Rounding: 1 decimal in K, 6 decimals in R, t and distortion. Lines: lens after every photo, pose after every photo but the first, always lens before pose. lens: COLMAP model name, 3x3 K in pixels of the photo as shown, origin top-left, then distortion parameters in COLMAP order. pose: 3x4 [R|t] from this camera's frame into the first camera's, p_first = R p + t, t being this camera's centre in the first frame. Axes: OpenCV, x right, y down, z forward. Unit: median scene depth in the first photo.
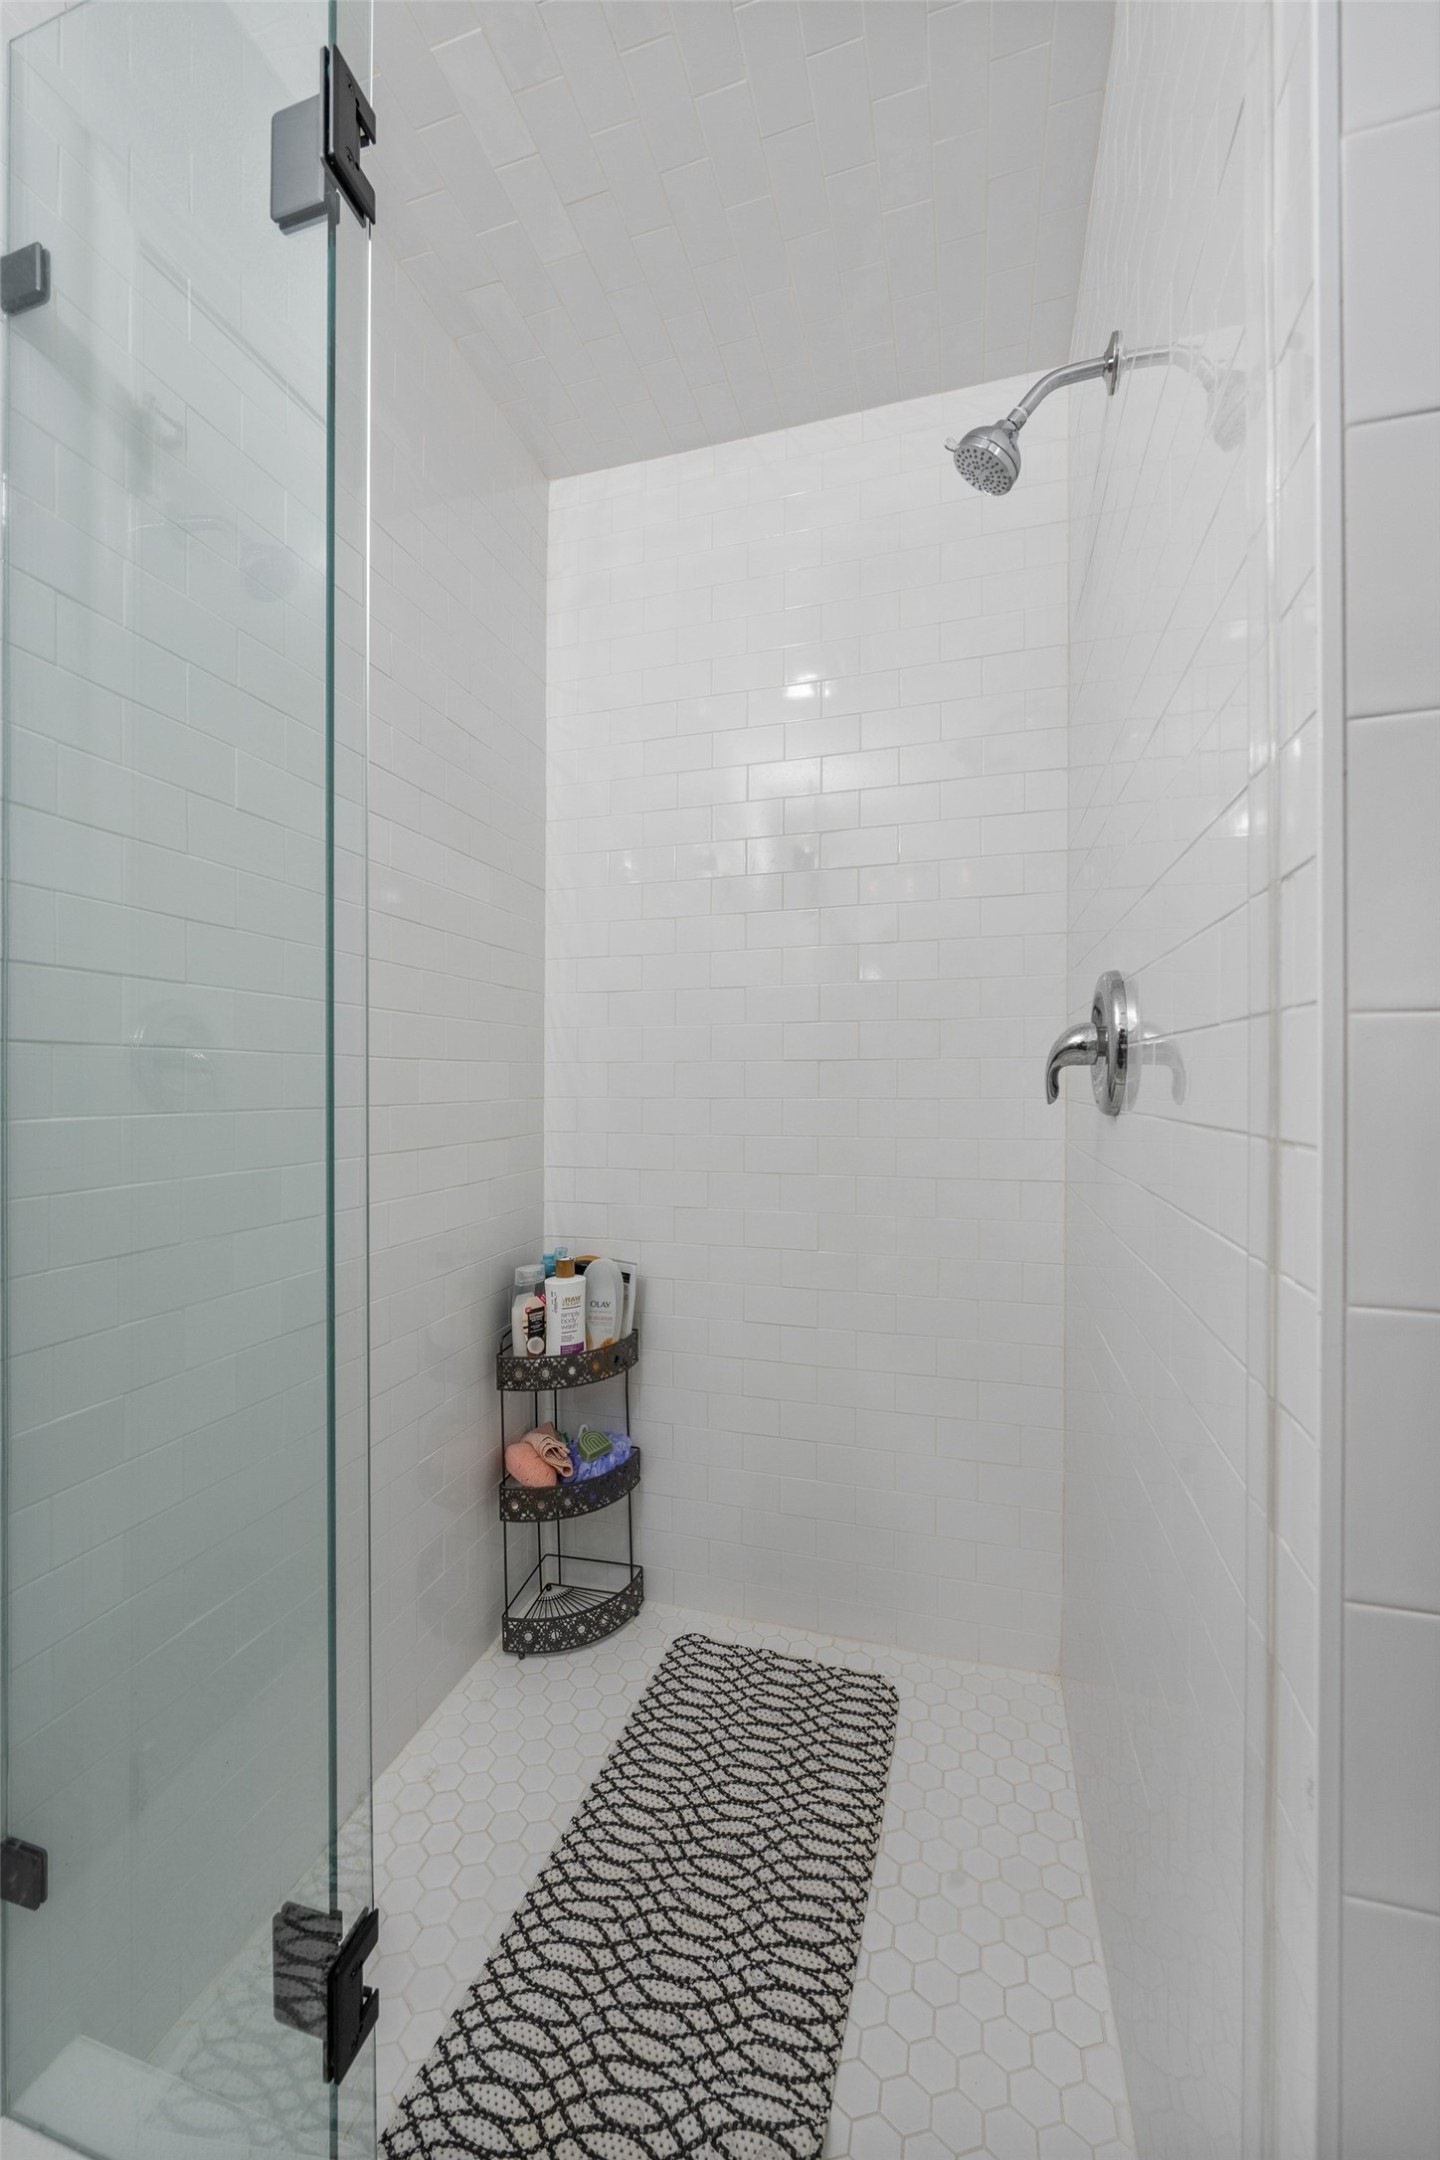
lens RADIAL K [[853.6, 0, 728.6], [0, 853.6, 1082.9], [0, 0, 1]] dist [-0.000761, -0.000119]
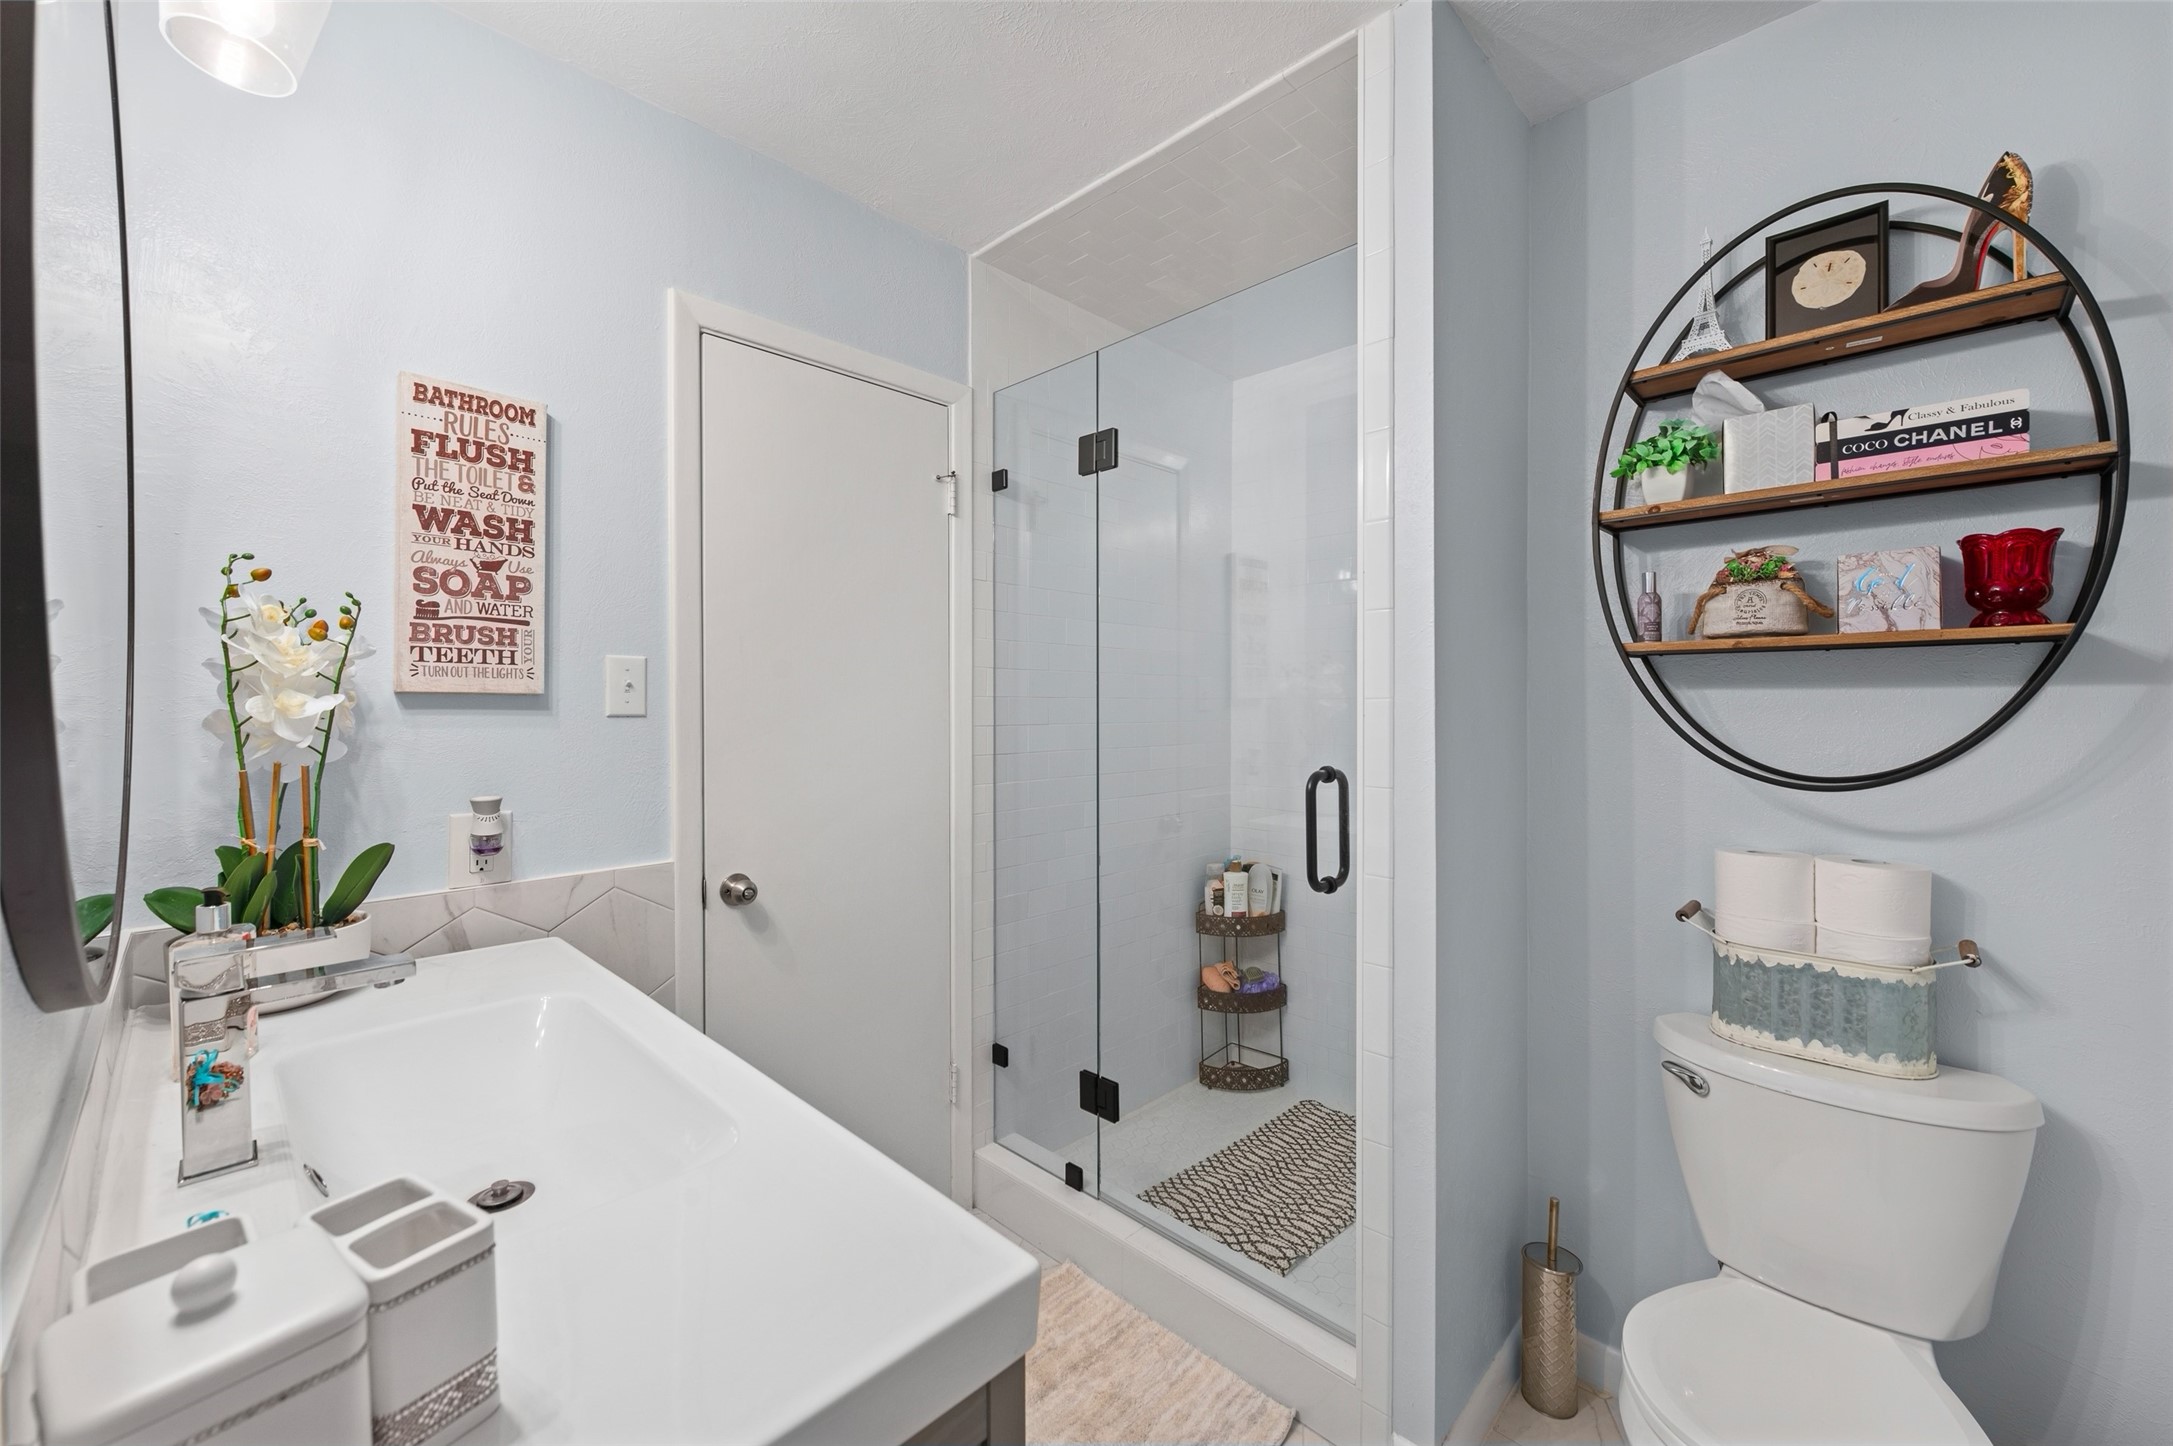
lens RADIAL K [[857.0, 0, 1085.9], [0, 857.0, 718.6], [0, 0, 1]] dist [-0.000749, -0.000732]
pose [[0.882226, 0.001617, -0.470823, 0.345530], [0.002793, 0.999959, 0.008669, -0.092238], [0.470818, -0.008963, 0.882185, -0.633650]]
